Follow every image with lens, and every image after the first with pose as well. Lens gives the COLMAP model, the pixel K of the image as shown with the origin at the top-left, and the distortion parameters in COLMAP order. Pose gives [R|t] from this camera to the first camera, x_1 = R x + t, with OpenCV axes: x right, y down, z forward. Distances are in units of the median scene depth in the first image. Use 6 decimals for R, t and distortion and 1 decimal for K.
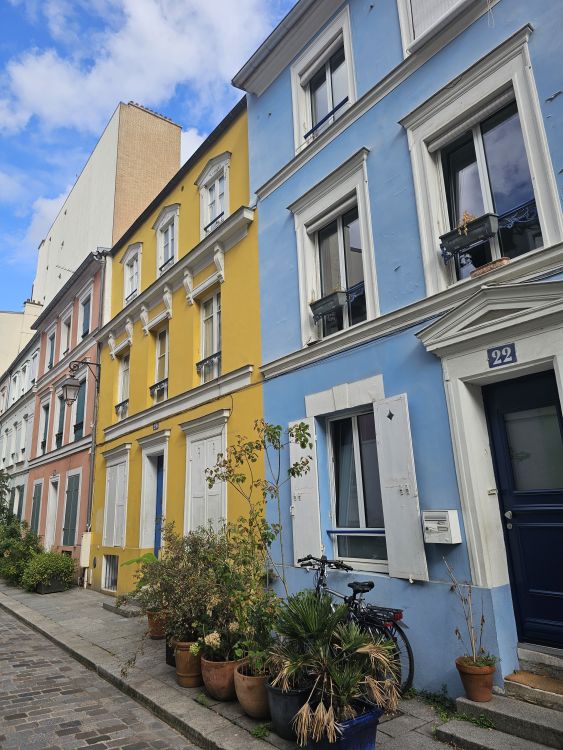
lens RADIAL K [[492.0, 0, 316.7], [0, 492.0, 373.2], [0, 0, 1]] dist [0.085085, -0.089539]
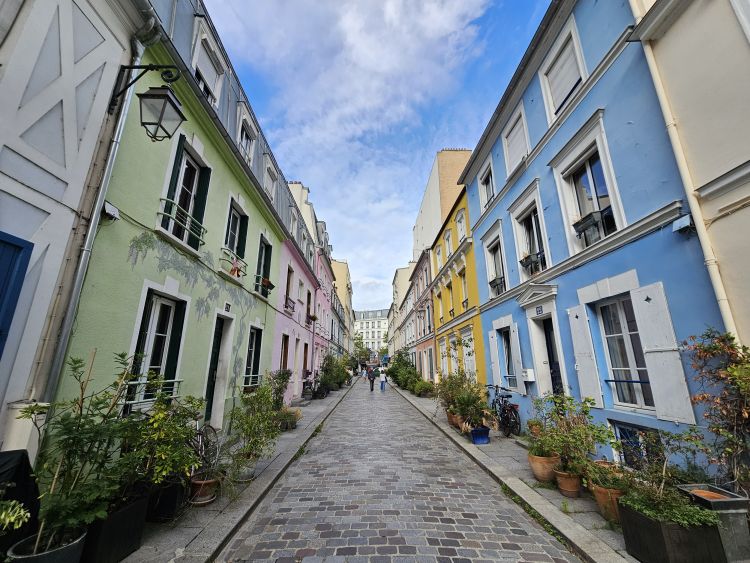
lens RADIAL K [[307.2, 0, 387.8], [0, 307.2, 284.7], [0, 0, 1]] dist [0.001227, -0.000075]
pose [[0.803770, -0.126256, -0.581389, 0.246387], [0.134752, 0.990461, -0.028798, -0.082064], [0.579479, -0.055196, 0.813116, -0.273801]]
